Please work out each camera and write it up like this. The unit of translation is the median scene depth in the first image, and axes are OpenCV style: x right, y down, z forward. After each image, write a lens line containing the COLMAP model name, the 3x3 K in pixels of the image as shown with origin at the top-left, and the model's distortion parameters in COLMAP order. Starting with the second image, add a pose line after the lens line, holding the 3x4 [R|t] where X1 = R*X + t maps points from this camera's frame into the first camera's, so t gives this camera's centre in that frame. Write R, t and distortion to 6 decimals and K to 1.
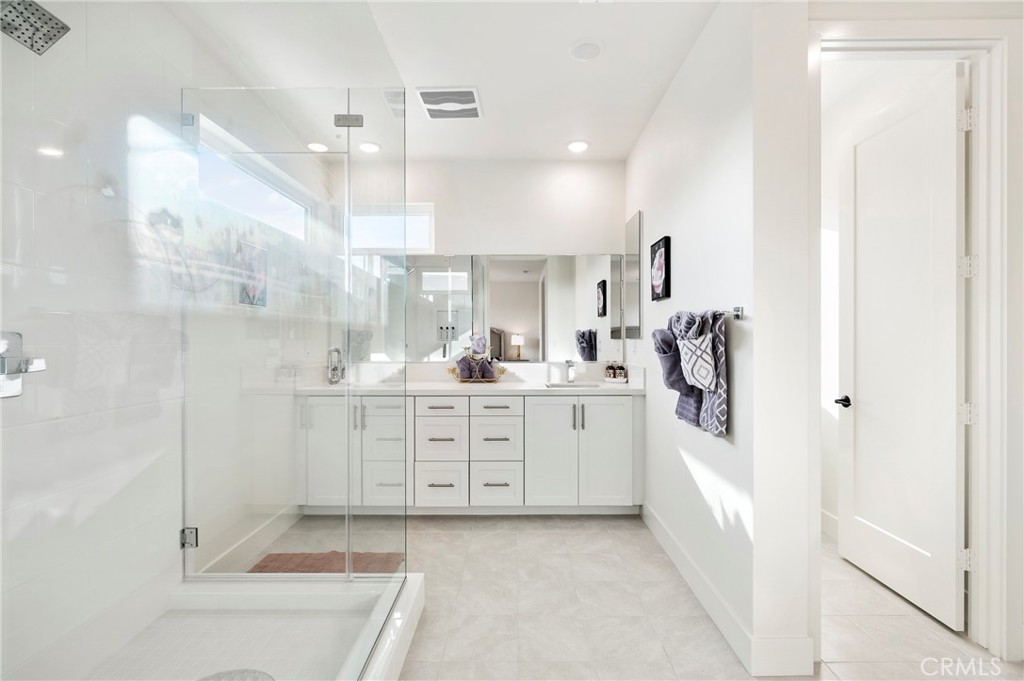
lens RADIAL K [[451.1, 0, 512.4], [0, 451.1, 342.1], [0, 0, 1]] dist [-0.002030, 0.000399]
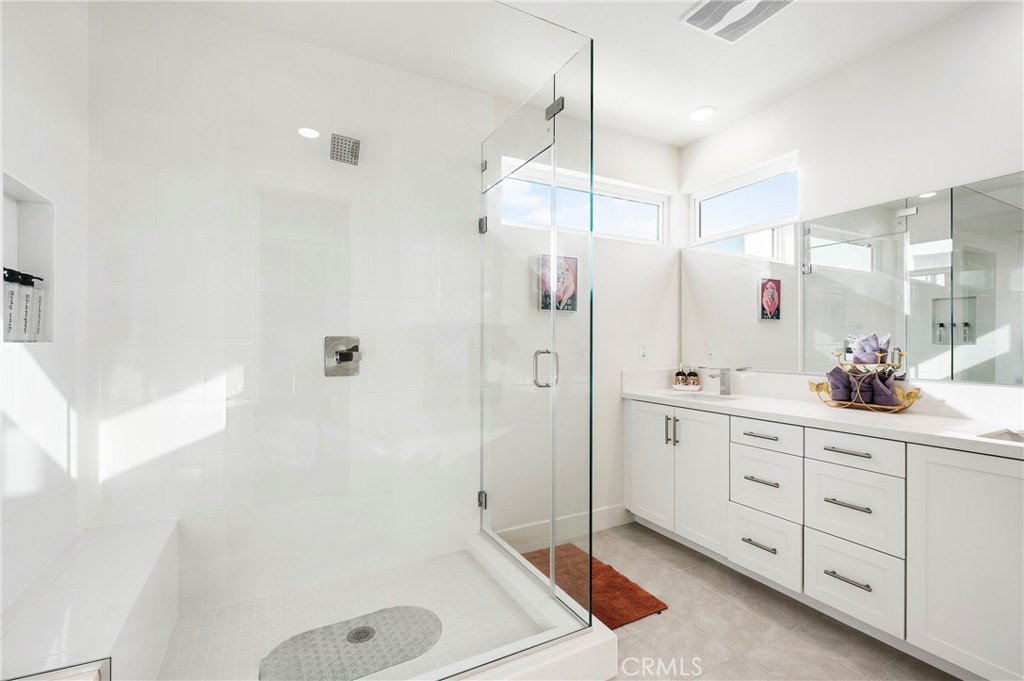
lens RADIAL K [[451.1, 0, 512.7], [0, 451.1, 343.9], [0, 0, 1]] dist [-0.002030, 0.000399]
pose [[0.480501, 0.001663, -0.876993, 0.277651], [-0.005153, 0.999986, -0.000927, 0.001960], [0.876979, 0.004964, 0.480503, 0.311202]]
